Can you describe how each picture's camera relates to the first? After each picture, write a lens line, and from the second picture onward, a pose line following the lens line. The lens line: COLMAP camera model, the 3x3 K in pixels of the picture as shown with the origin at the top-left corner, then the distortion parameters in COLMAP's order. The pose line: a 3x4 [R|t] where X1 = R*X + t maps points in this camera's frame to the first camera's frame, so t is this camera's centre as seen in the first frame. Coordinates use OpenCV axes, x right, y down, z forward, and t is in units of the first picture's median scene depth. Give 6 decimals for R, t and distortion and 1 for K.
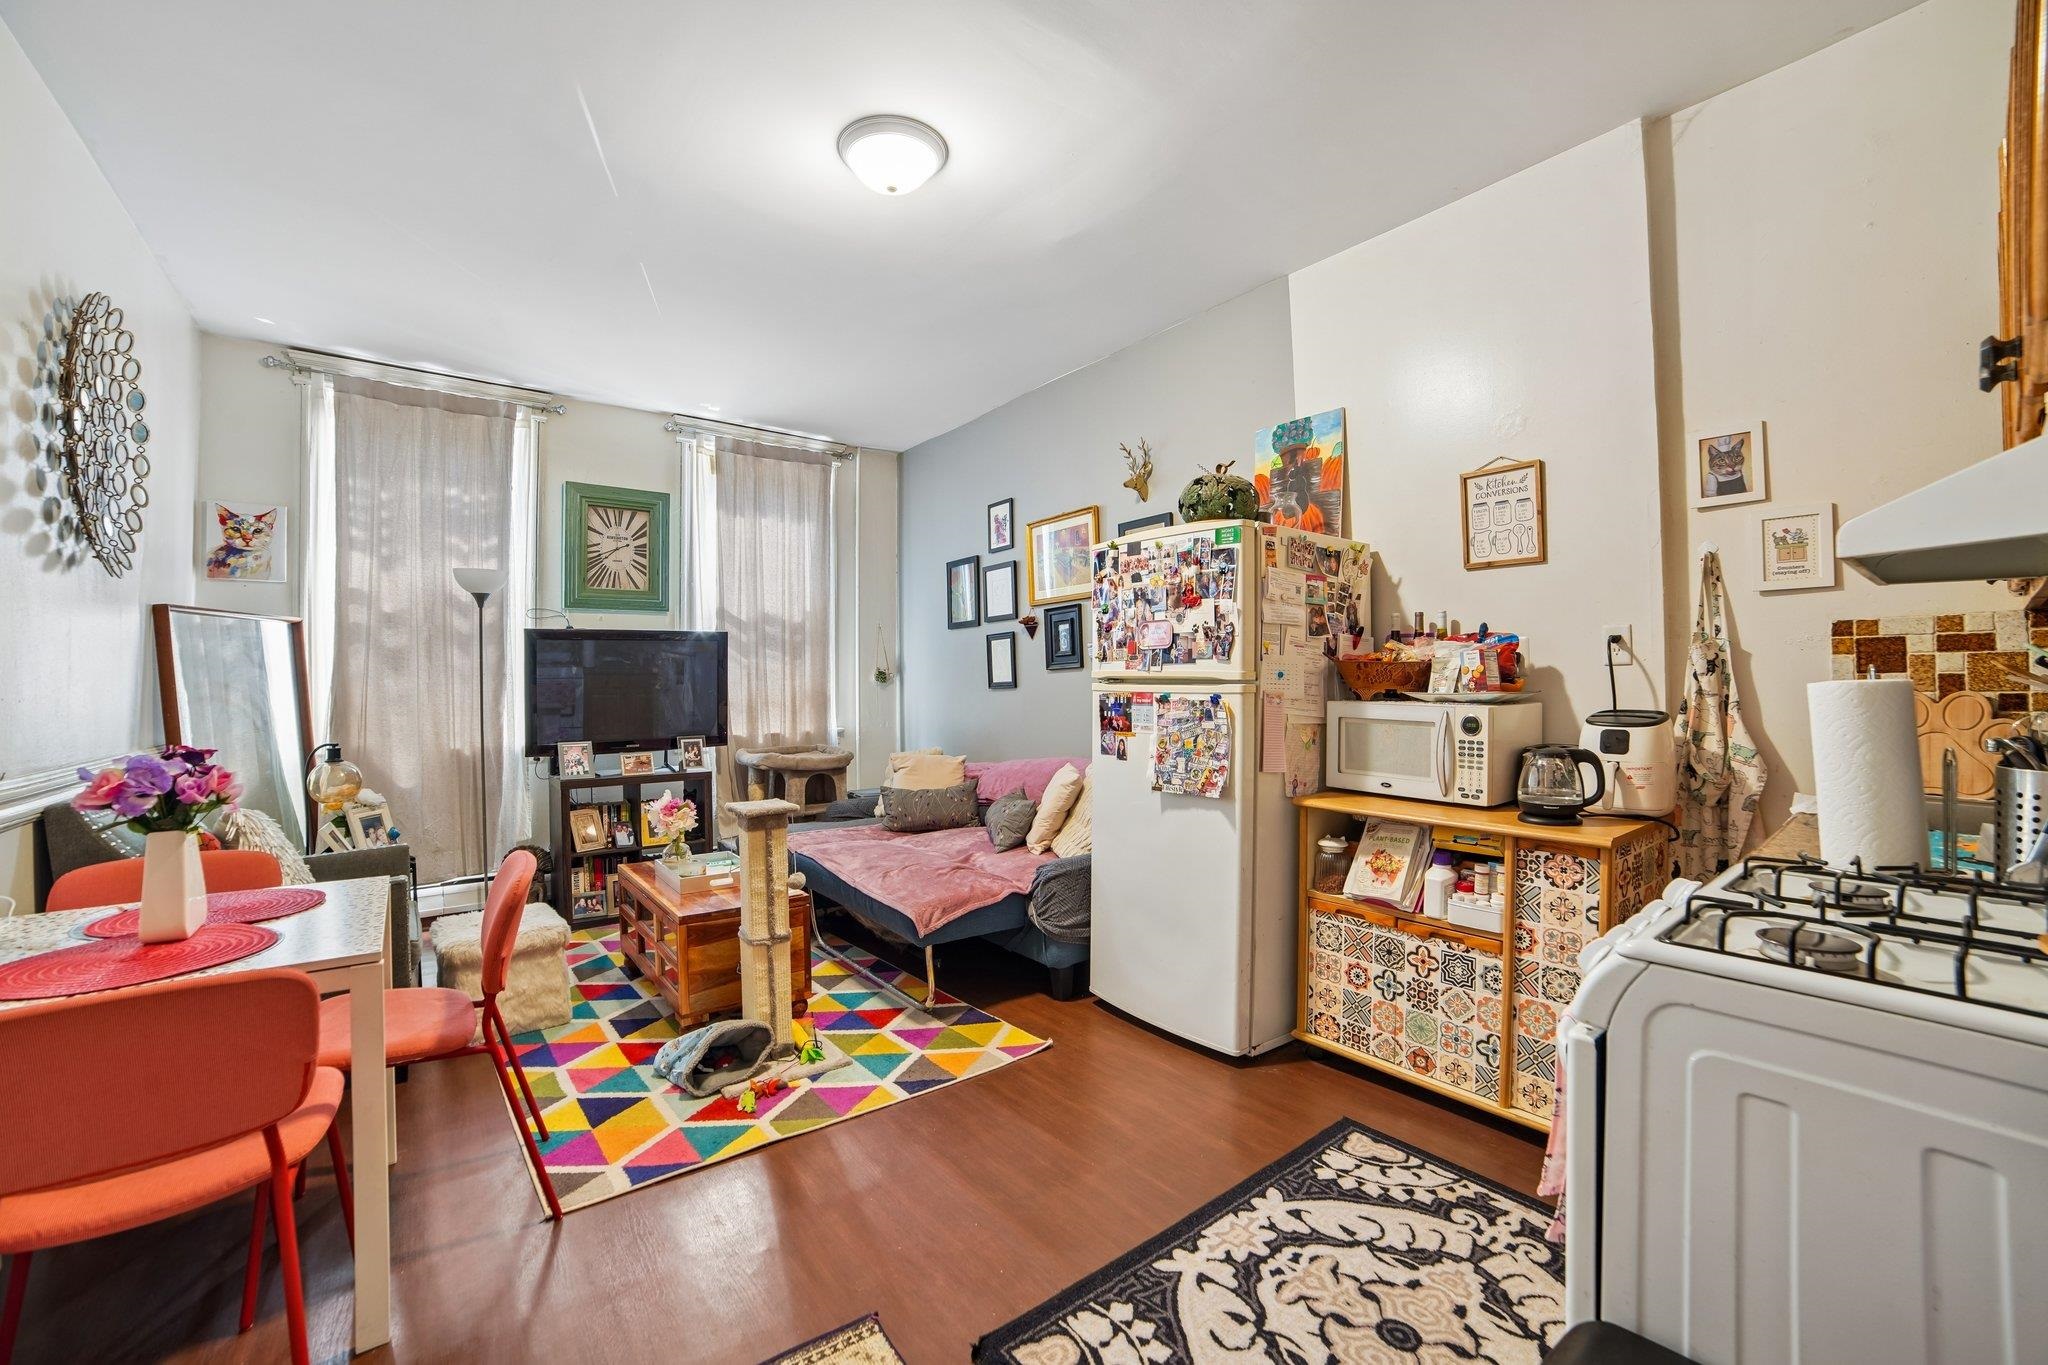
lens RADIAL K [[872.8, 0, 1009.0], [0, 872.8, 635.0], [0, 0, 1]] dist [-0.106964, 0.049018]
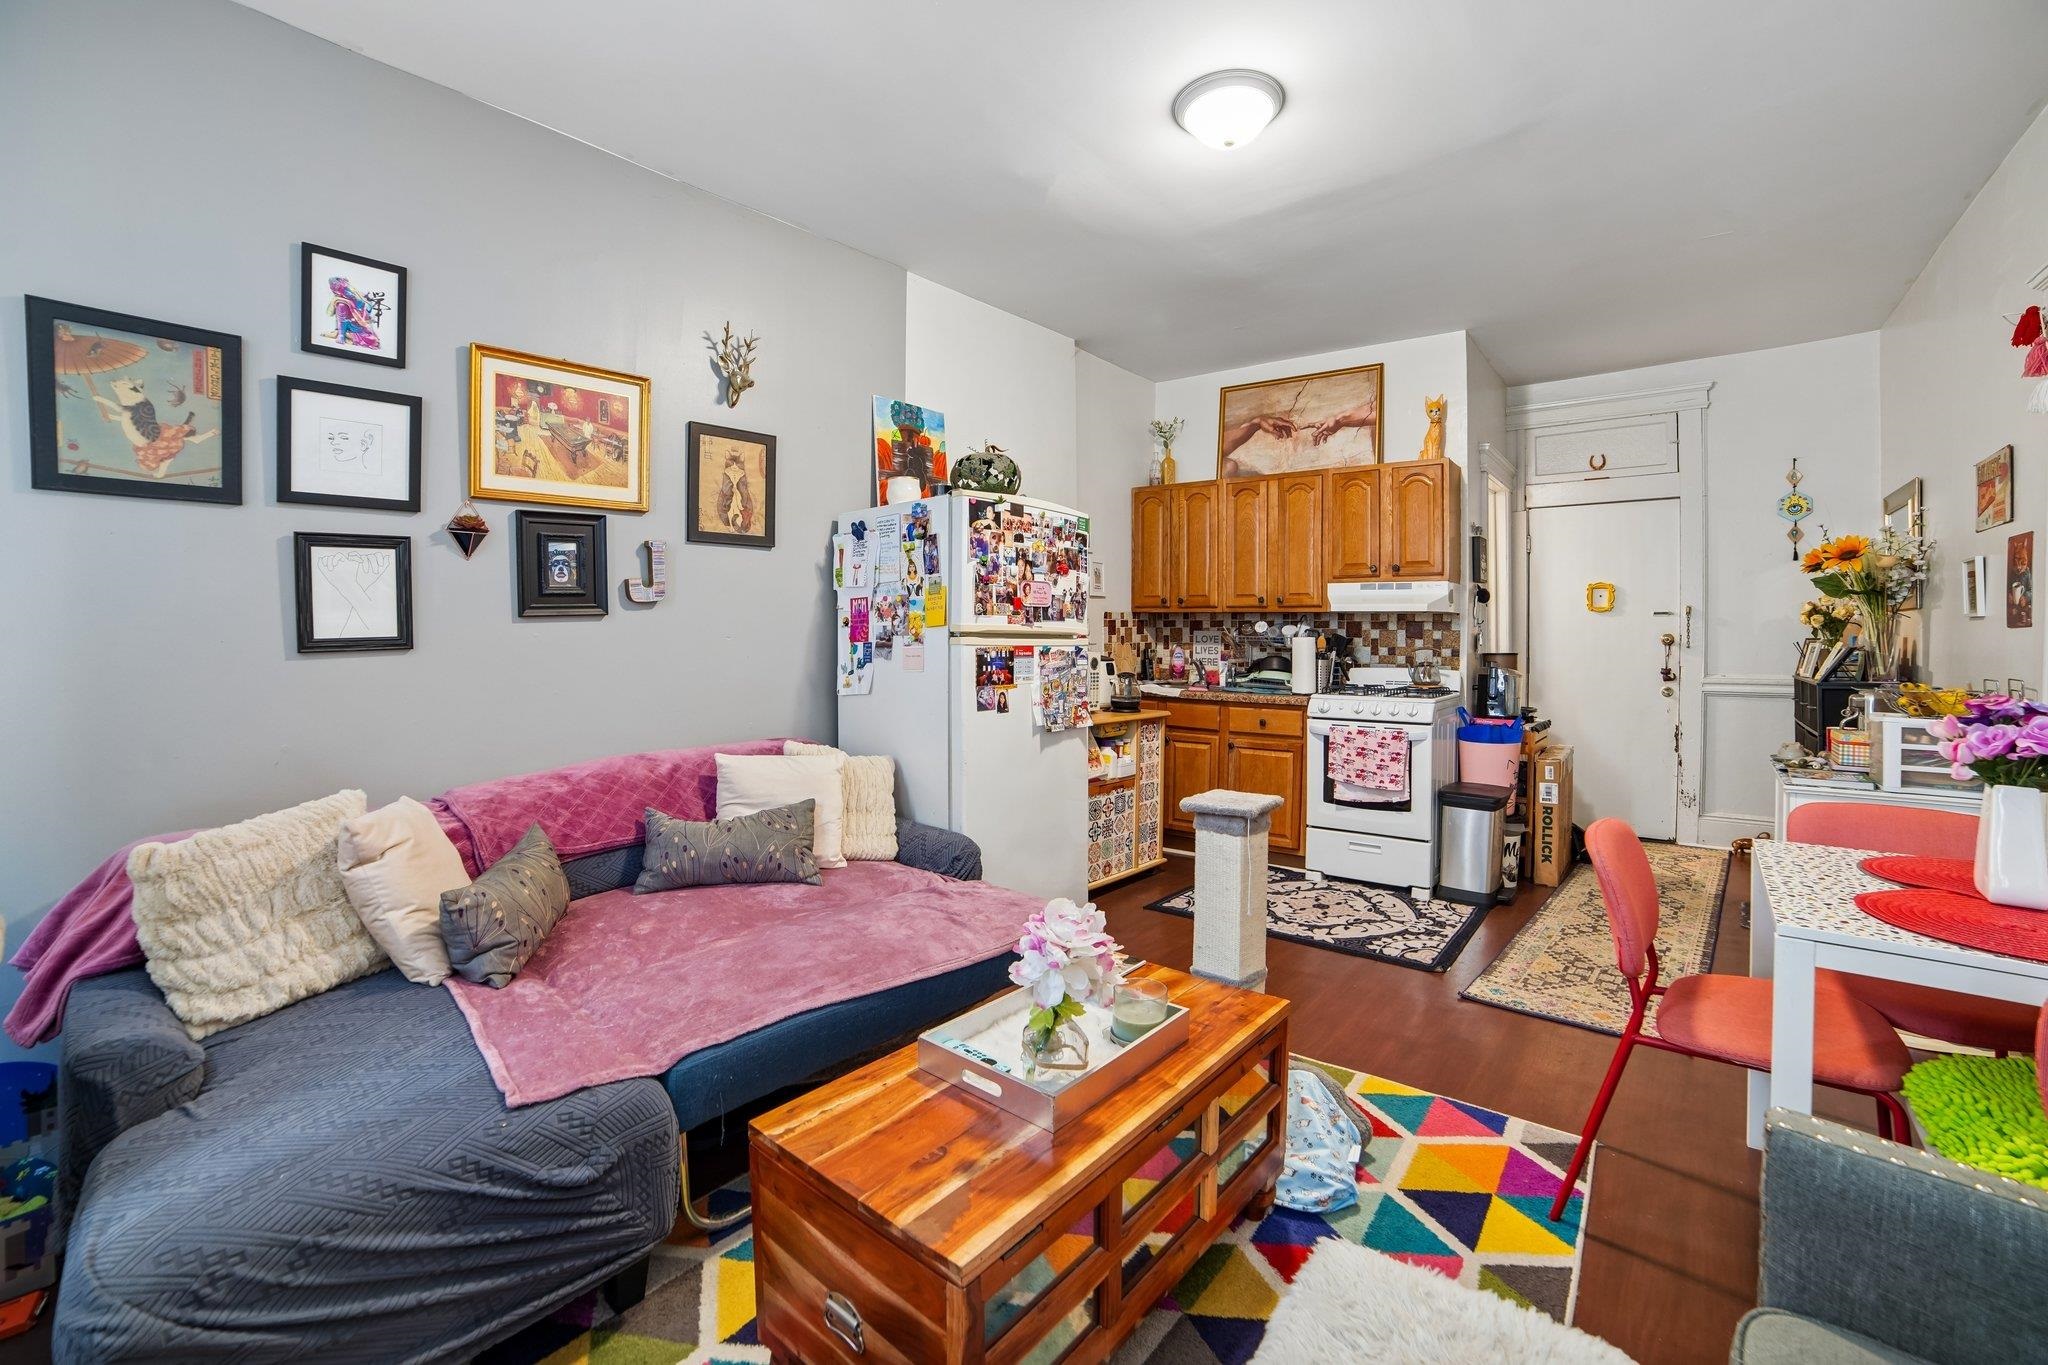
lens RADIAL K [[872.8, 0, 1009.0], [0, 872.8, 635.0], [0, 0, 1]] dist [-0.106964, 0.049018]
pose [[-0.228765, 0.007542, 0.973452, -0.989310], [-0.049450, 0.998589, -0.019357, 0.081839], [-0.972225, -0.052566, -0.228070, 1.400204]]
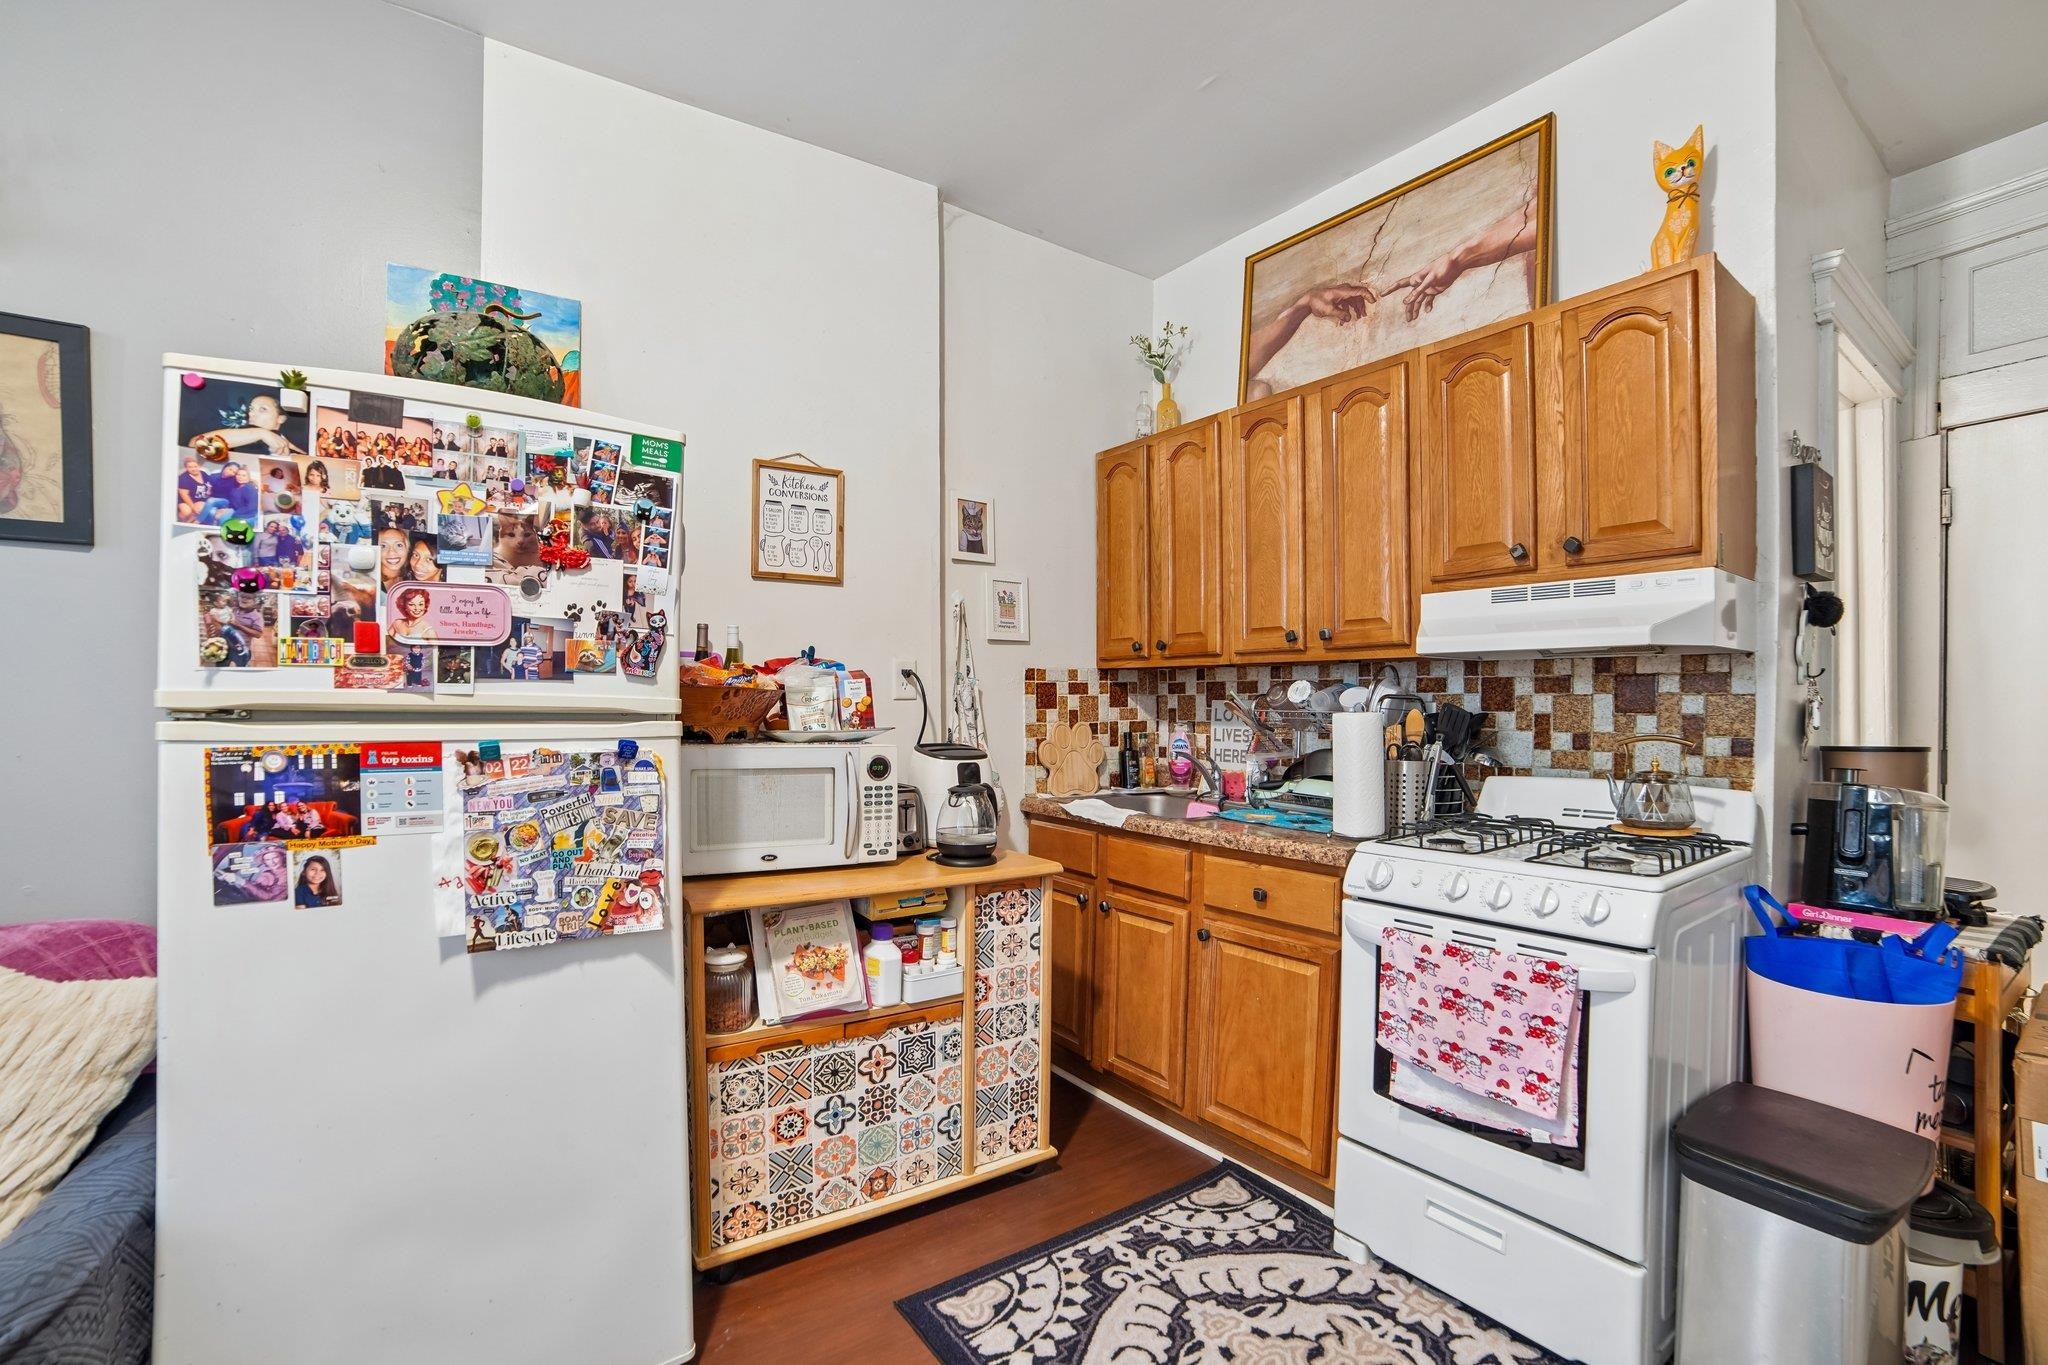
lens RADIAL K [[876.8, 0, 995.6], [0, 876.8, 717.4], [0, 0, 1]] dist [-0.105119, 0.038879]
pose [[0.052848, -0.003792, 0.998595, -0.281978], [-0.045969, 0.998923, 0.006226, 0.040897], [-0.997544, -0.046233, 0.052617, 0.751233]]
